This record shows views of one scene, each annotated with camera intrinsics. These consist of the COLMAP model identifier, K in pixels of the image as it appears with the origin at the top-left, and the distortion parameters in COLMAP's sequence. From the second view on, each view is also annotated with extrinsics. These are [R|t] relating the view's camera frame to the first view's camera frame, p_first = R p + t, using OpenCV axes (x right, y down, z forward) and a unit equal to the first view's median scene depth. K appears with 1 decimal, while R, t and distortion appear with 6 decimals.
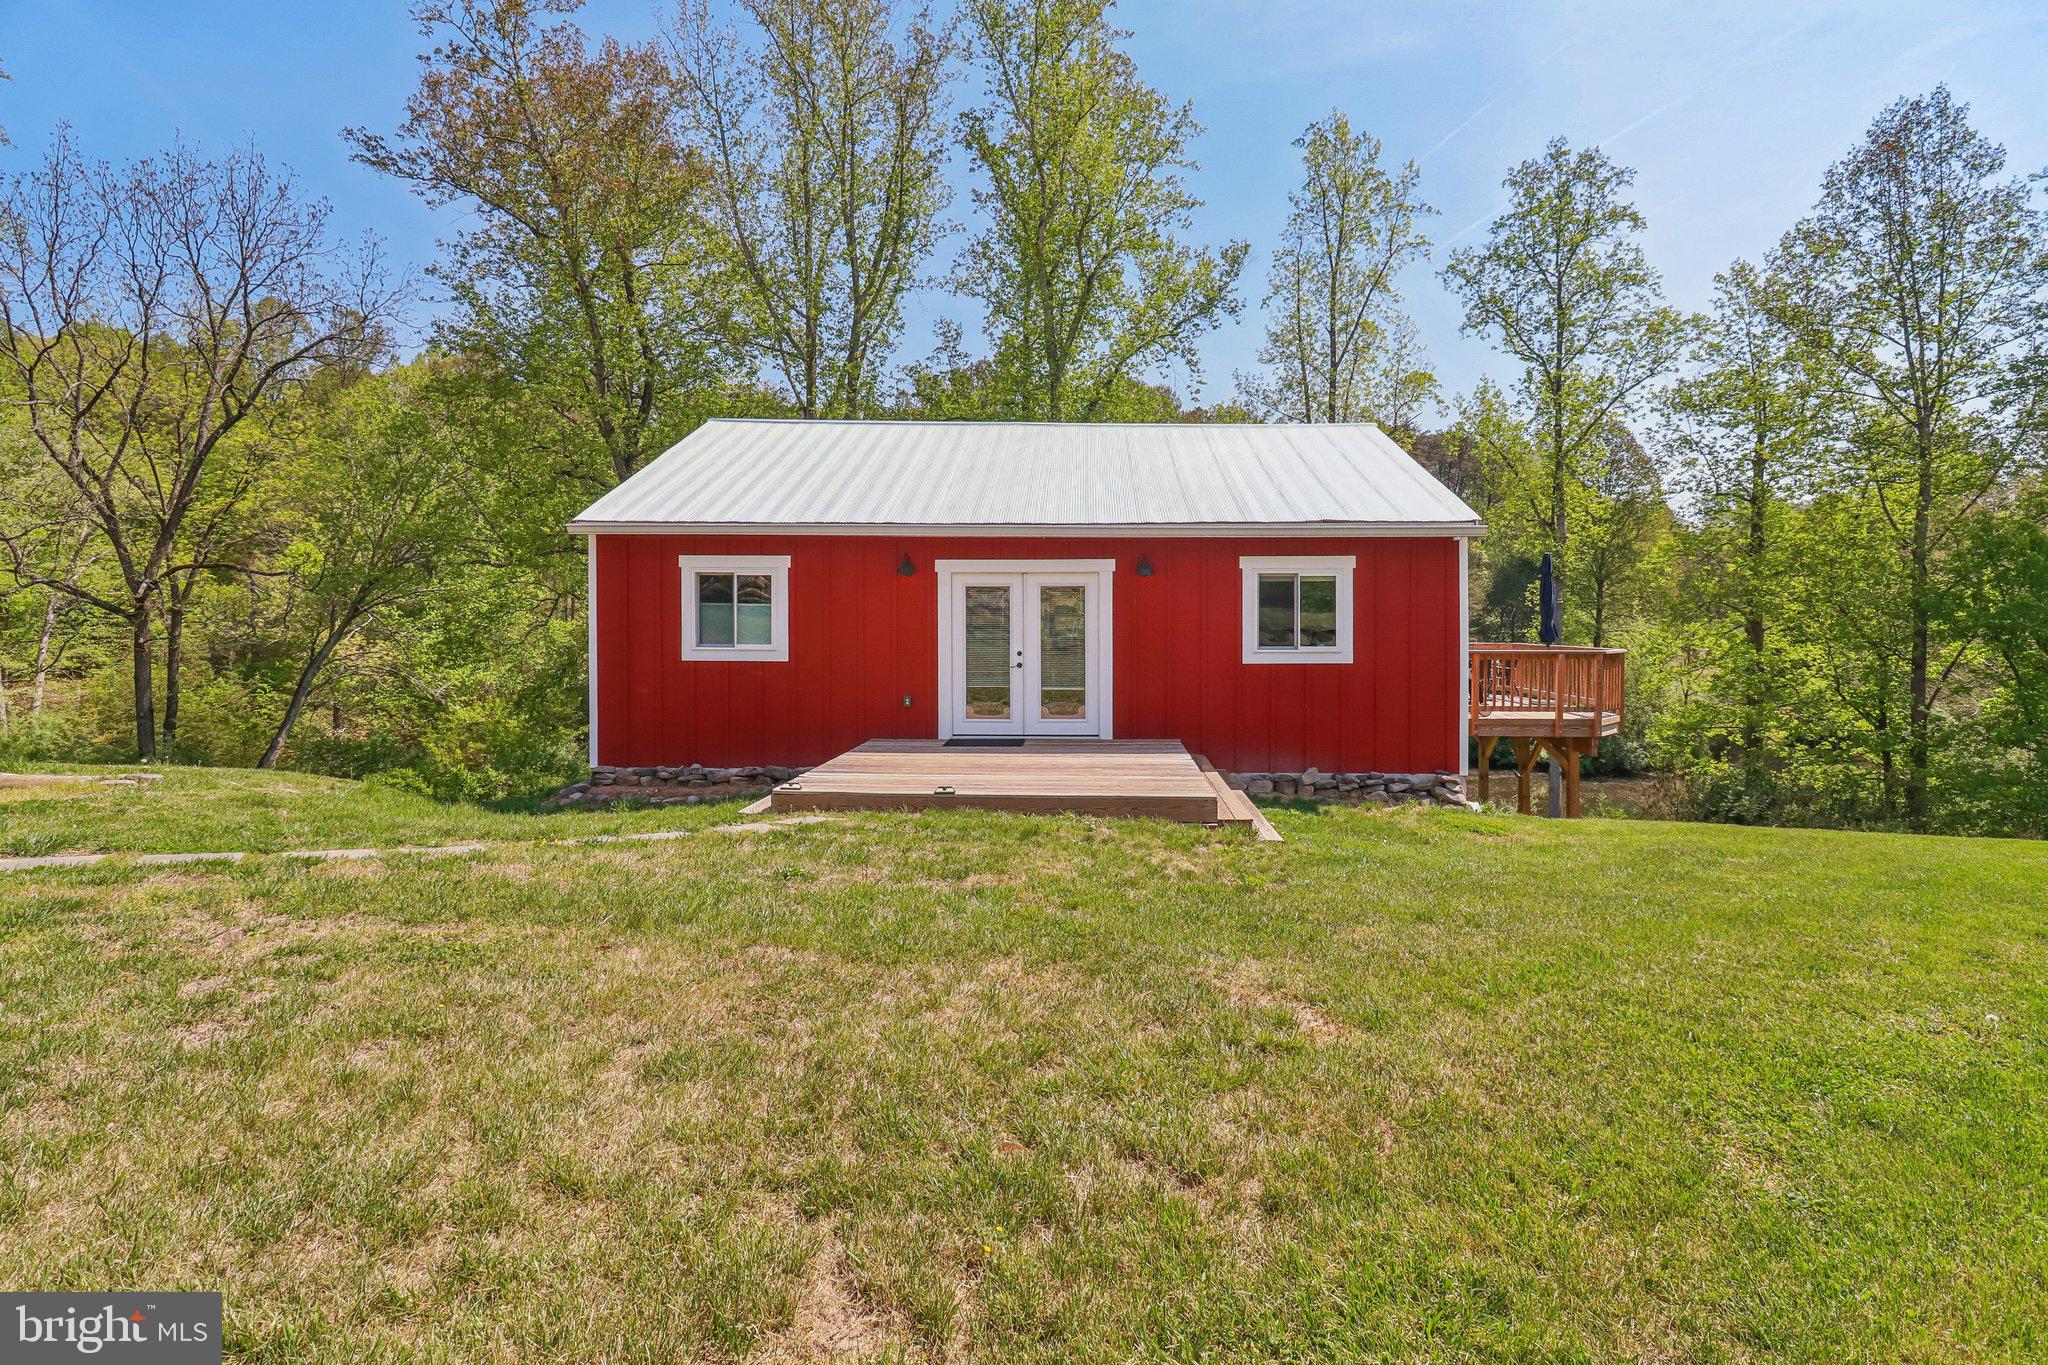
lens RADIAL K [[955.6, 0, 1034.1], [0, 955.6, 615.4], [0, 0, 1]] dist [0.020394, -0.011687]
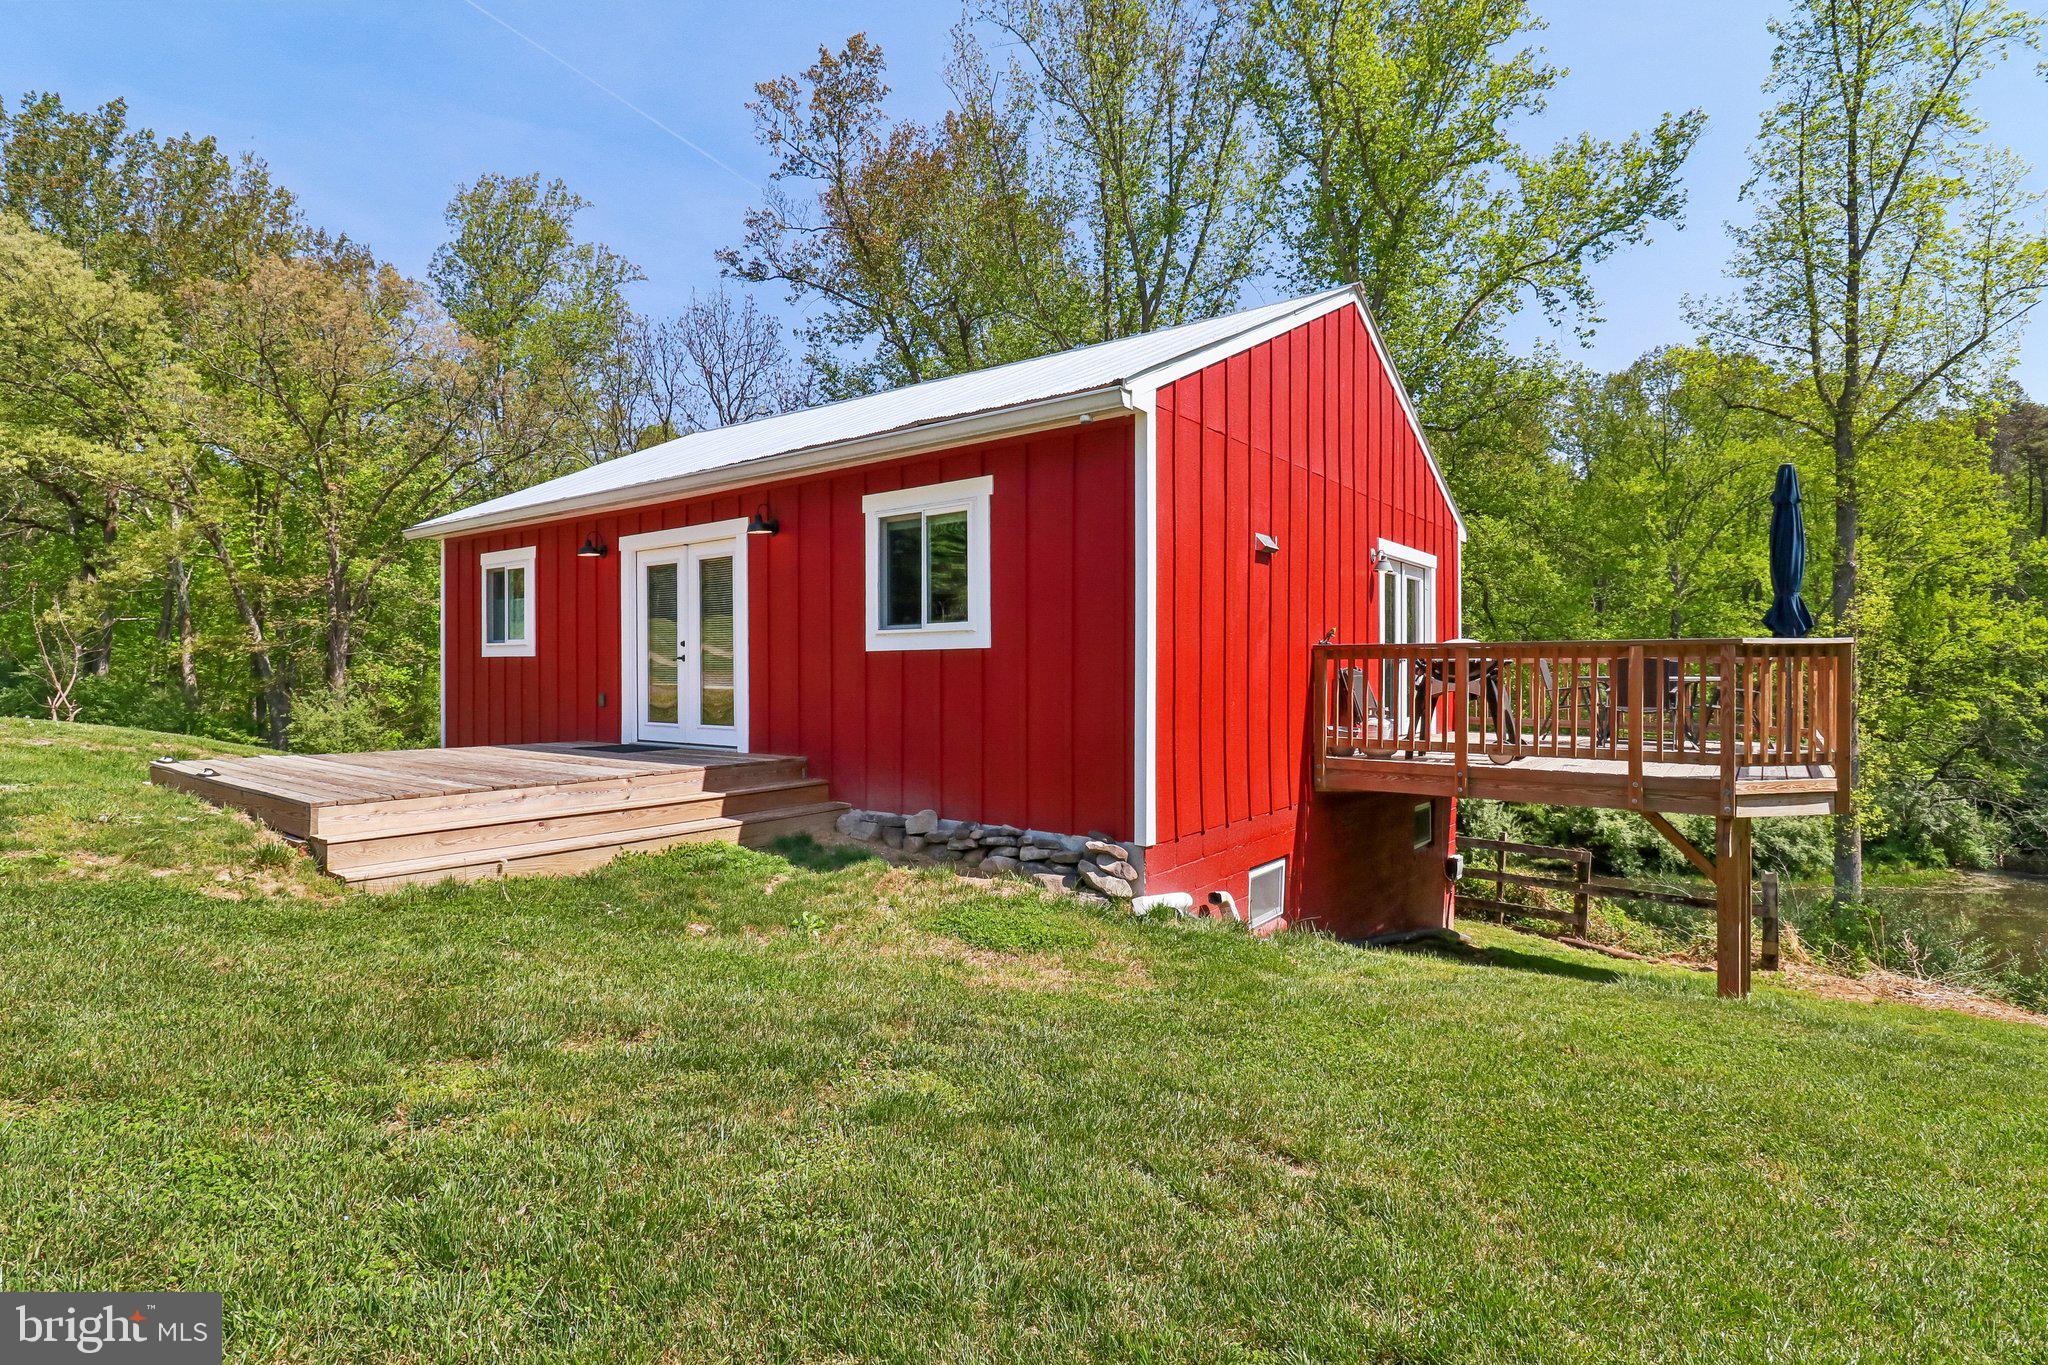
lens RADIAL K [[955.6, 0, 1086.9], [0, 955.6, 657.4], [0, 0, 1]] dist [0.020394, -0.011687]
pose [[0.832430, -0.010198, -0.554036, 0.721959], [0.002217, 0.999884, -0.015074, 0.064804], [0.554125, 0.011320, 0.832356, 0.512725]]
